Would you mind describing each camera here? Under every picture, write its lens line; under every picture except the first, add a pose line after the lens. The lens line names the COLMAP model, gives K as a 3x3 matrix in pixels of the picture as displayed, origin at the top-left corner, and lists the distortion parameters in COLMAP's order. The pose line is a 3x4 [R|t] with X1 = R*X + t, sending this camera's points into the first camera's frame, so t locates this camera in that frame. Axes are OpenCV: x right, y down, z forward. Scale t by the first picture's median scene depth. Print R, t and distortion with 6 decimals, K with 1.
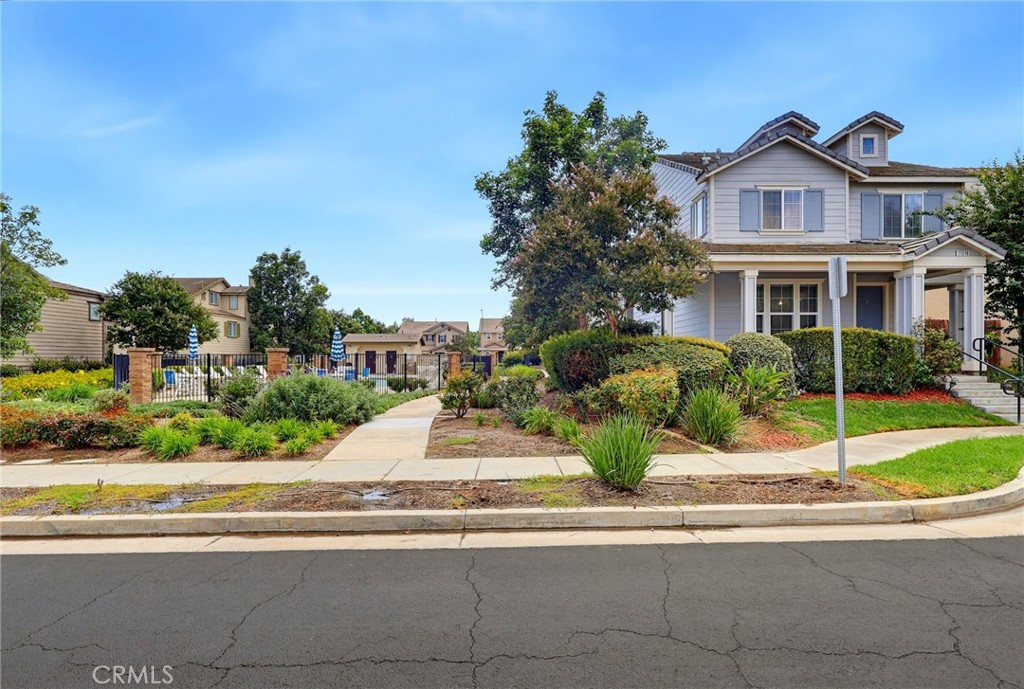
lens RADIAL K [[484.6, 0, 514.9], [0, 484.6, 361.3], [0, 0, 1]] dist [0.000931, 0.000784]
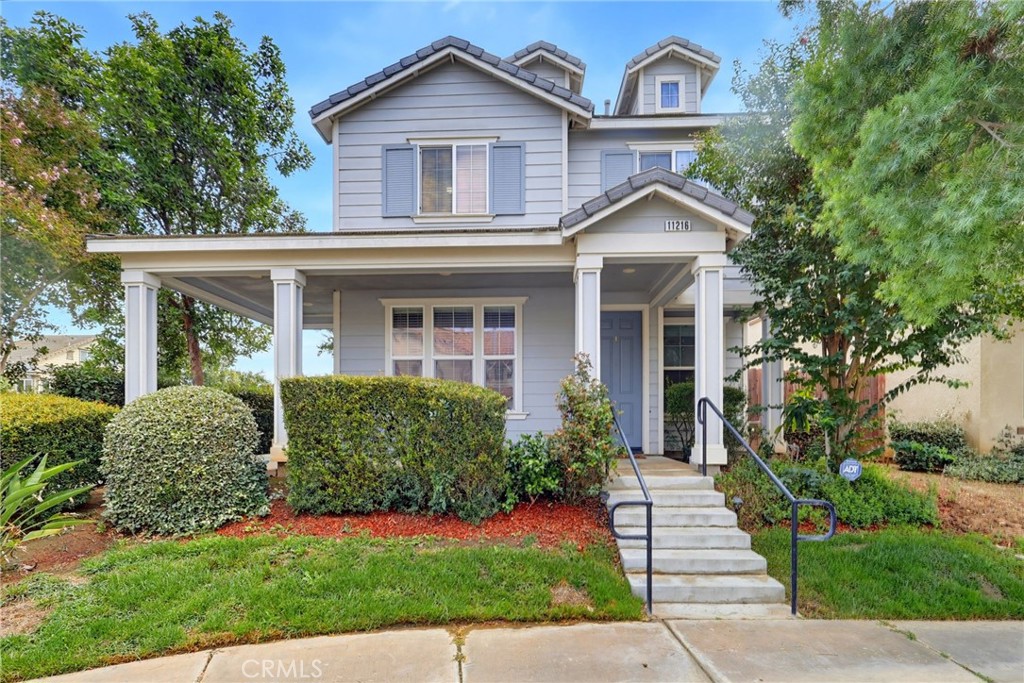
lens RADIAL K [[497.3, 0, 511.7], [0, 497.3, 424.3], [0, 0, 1]] dist [-0.001109, -0.000038]
pose [[0.998672, 0.002590, -0.051455, 0.656424], [-0.002875, 0.999981, -0.005469, -0.015161], [0.051440, 0.005610, 0.998660, 0.410190]]
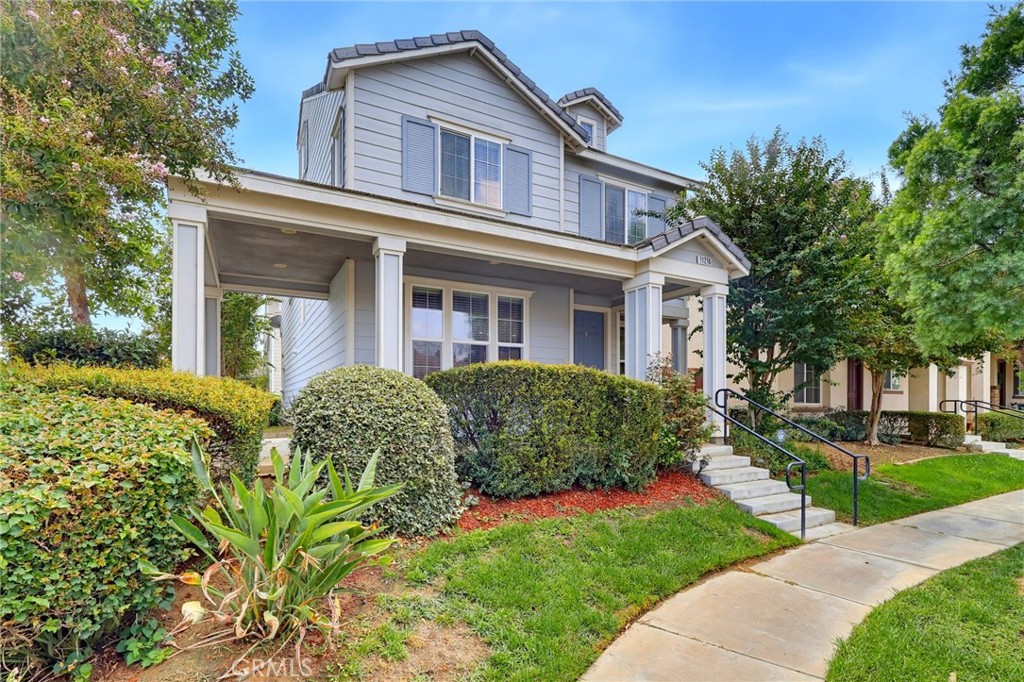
lens RADIAL K [[485.1, 0, 509.9], [0, 485.1, 399.9], [0, 0, 1]] dist [0.000863, 0.000298]
pose [[0.885777, 0.006644, 0.464063, 0.317660], [-0.002593, 0.999953, -0.009369, -0.020729], [-0.464103, 0.007095, 0.885753, 0.449323]]
